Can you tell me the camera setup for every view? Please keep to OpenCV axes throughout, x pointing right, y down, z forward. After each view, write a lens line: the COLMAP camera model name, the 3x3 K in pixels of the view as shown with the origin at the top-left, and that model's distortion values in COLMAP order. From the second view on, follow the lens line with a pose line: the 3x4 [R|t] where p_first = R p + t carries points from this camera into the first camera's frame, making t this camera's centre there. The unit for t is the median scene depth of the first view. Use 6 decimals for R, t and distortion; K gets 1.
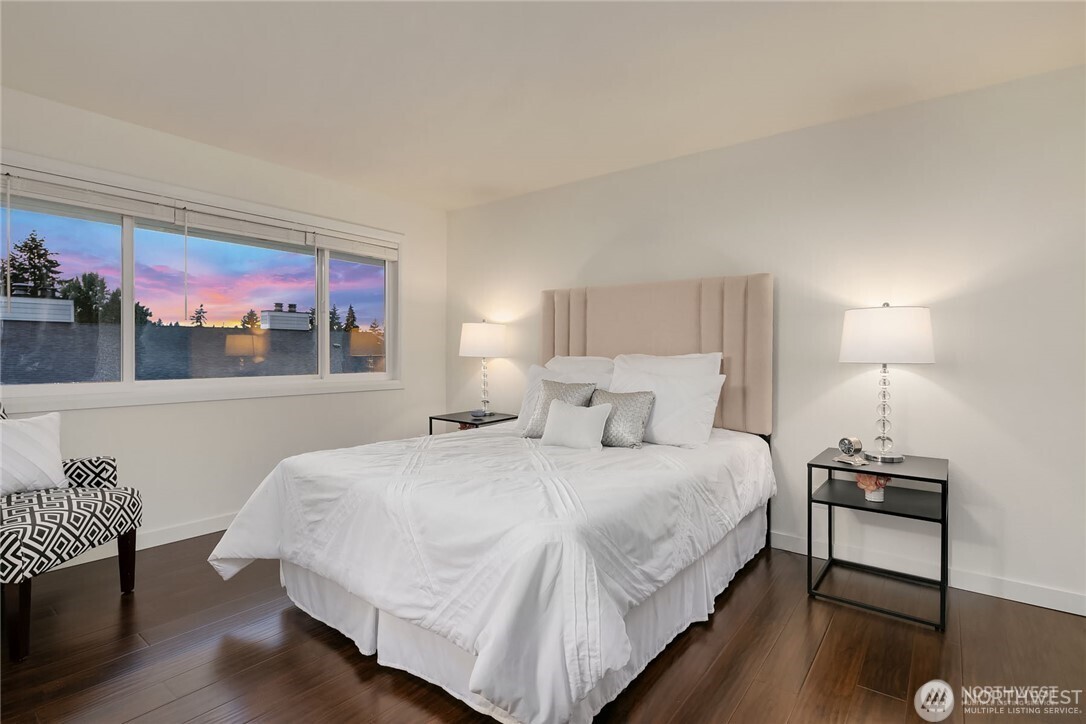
lens RADIAL K [[541.6, 0, 542.7], [0, 541.6, 354.8], [0, 0, 1]] dist [0.003432, 0.000468]
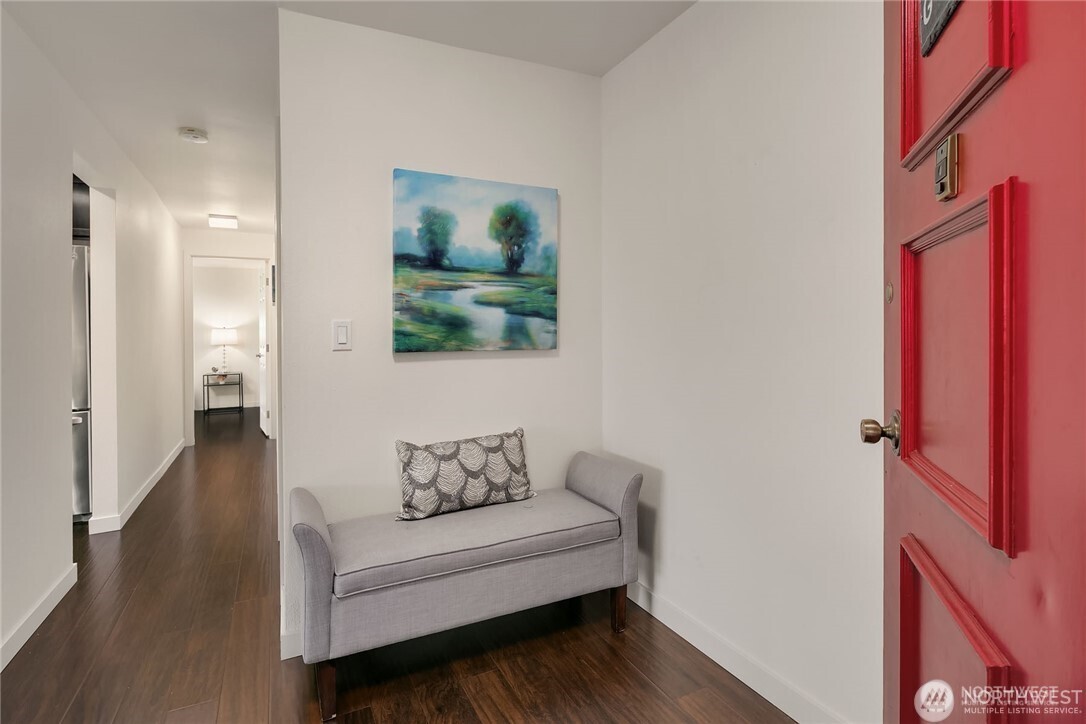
lens RADIAL K [[541.6, 0, 542.9], [0, 541.6, 352.6], [0, 0, 1]] dist [0.003432, 0.000468]
pose [[0.447972, -0.024444, 0.893713, -1.555083], [0.010126, 0.999701, 0.022267, 0.006423], [-0.893990, -0.000925, 0.448086, -2.373202]]
